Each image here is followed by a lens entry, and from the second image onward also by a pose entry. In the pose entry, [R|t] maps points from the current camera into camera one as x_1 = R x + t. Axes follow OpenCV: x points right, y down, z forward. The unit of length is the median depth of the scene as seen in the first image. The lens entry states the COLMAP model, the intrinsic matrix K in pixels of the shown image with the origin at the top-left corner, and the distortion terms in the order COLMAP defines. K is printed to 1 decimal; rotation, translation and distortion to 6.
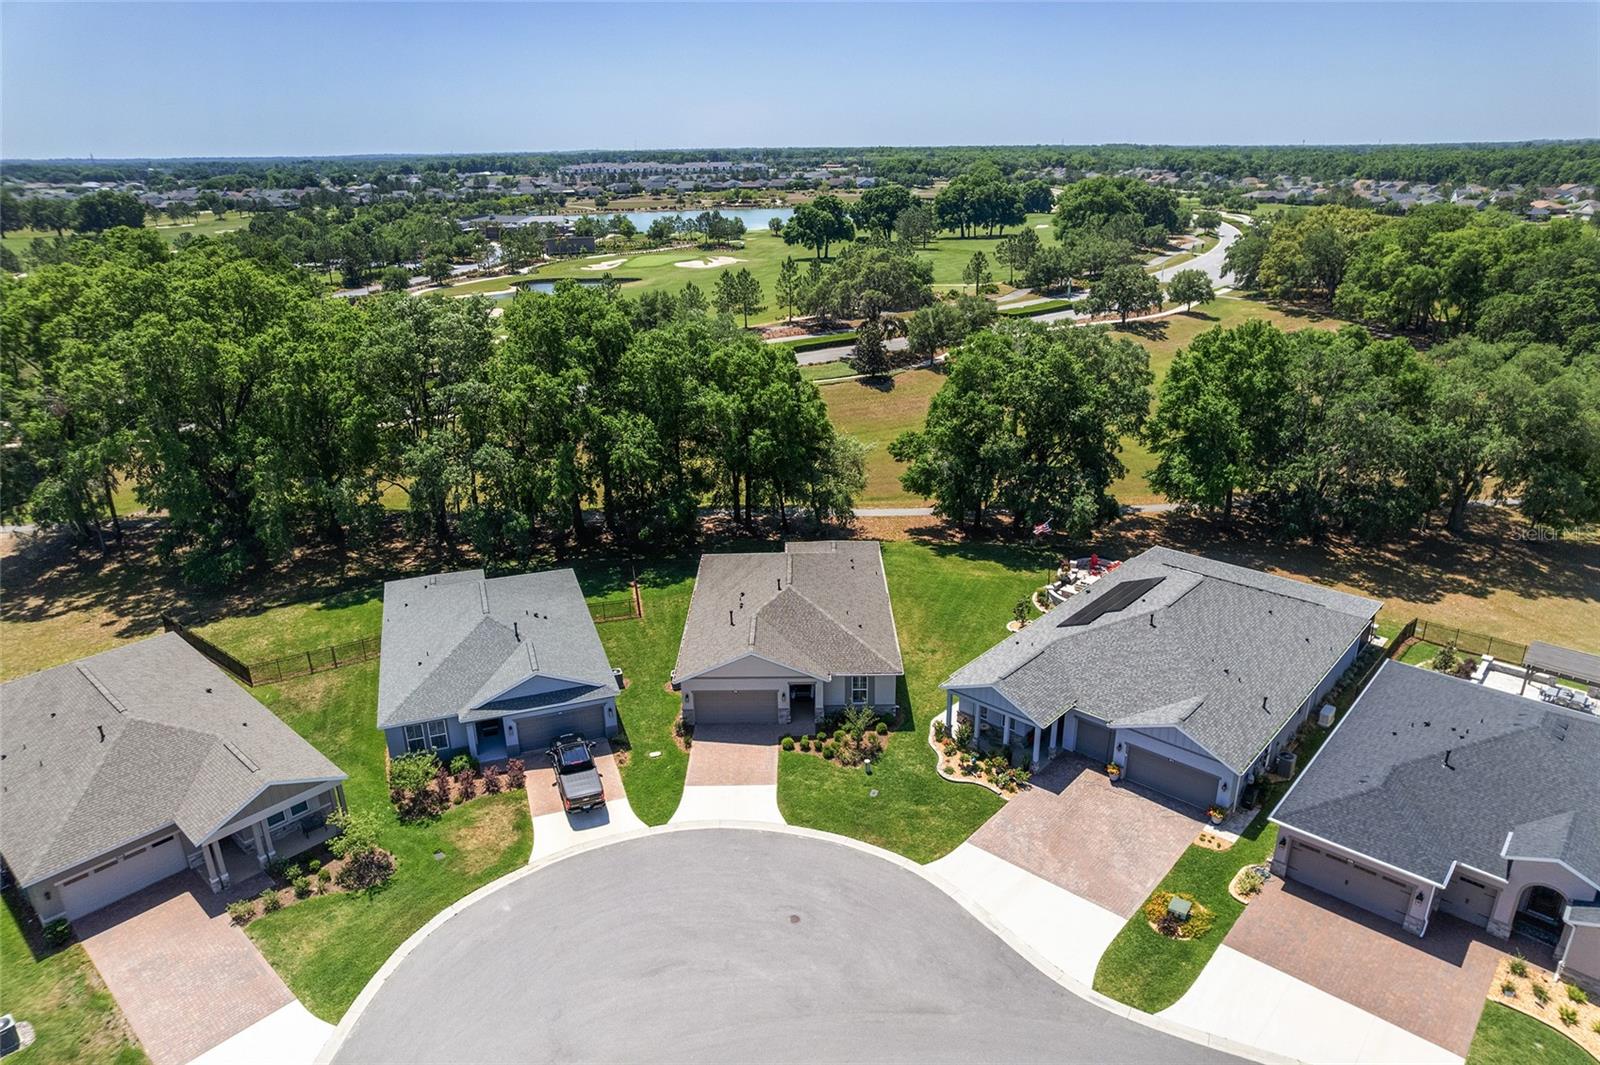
lens RADIAL K [[1034.9, 0, 815.4], [0, 1034.9, 558.7], [0, 0, 1]] dist [-0.069957, 0.054307]
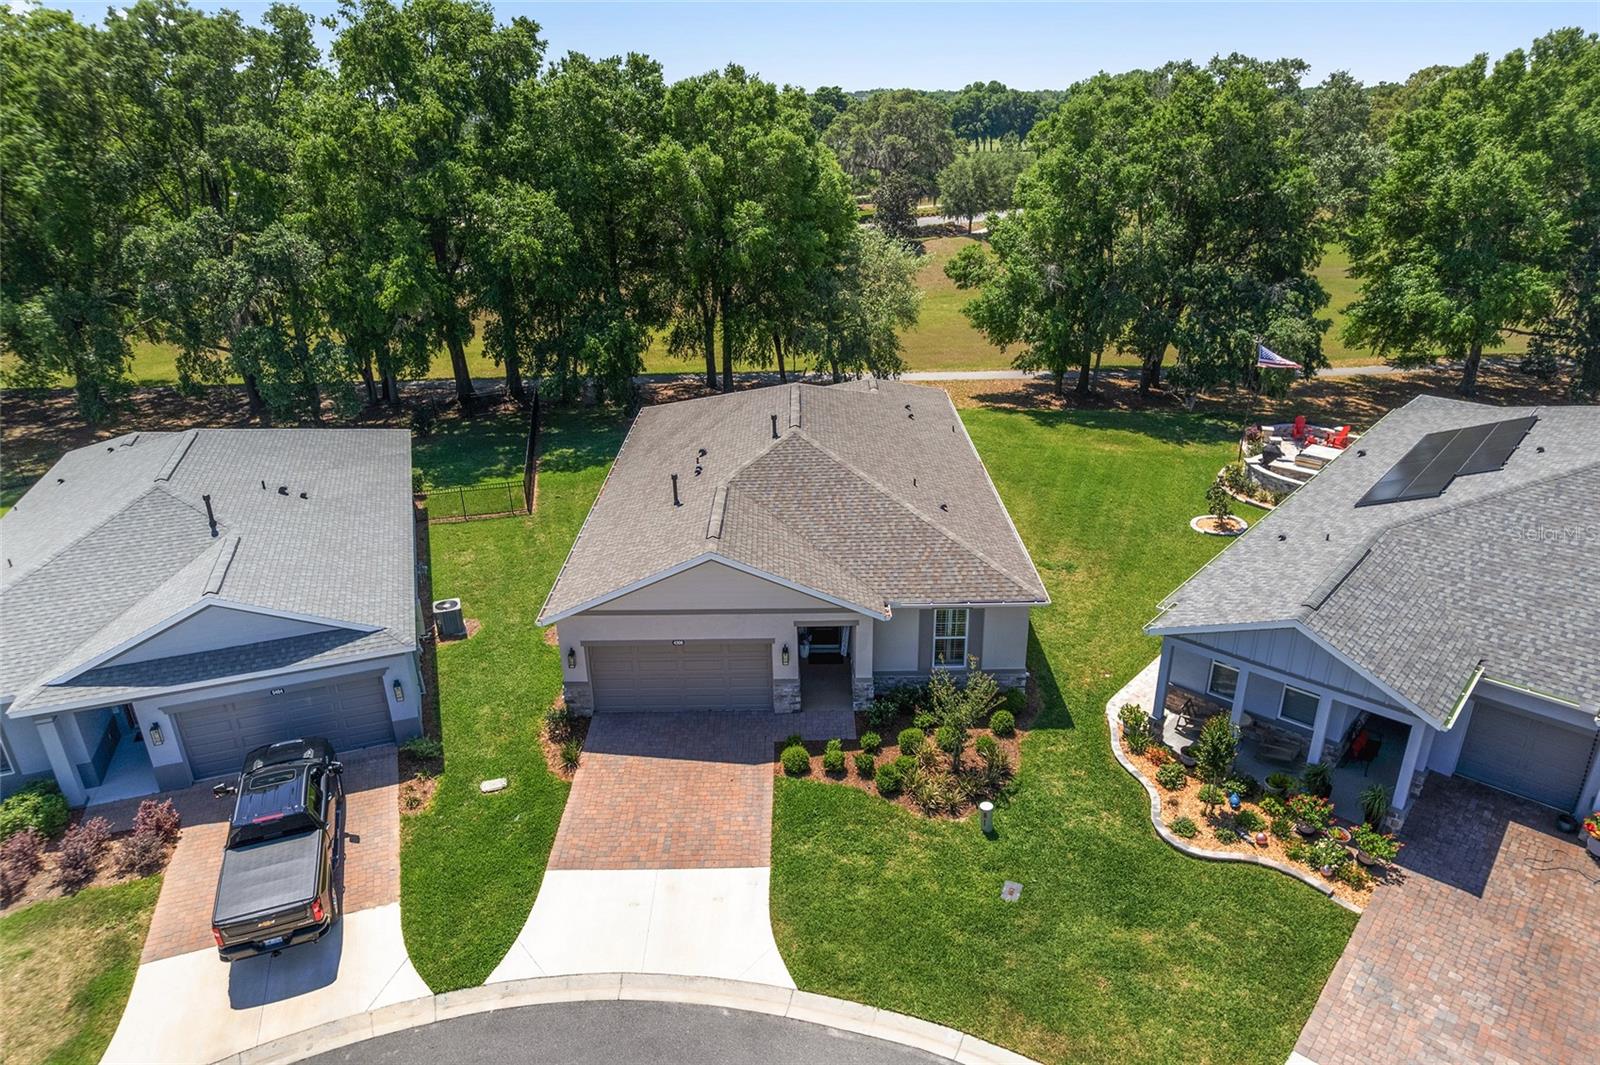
lens RADIAL K [[1034.9, 0, 809.0], [0, 1034.9, 553.1], [0, 0, 1]] dist [-0.069957, 0.054307]
pose [[0.999982, -0.003420, -0.004828, -0.017123], [0.003580, 0.999433, 0.033473, 0.070851], [0.004711, -0.033490, 0.999428, 0.522402]]
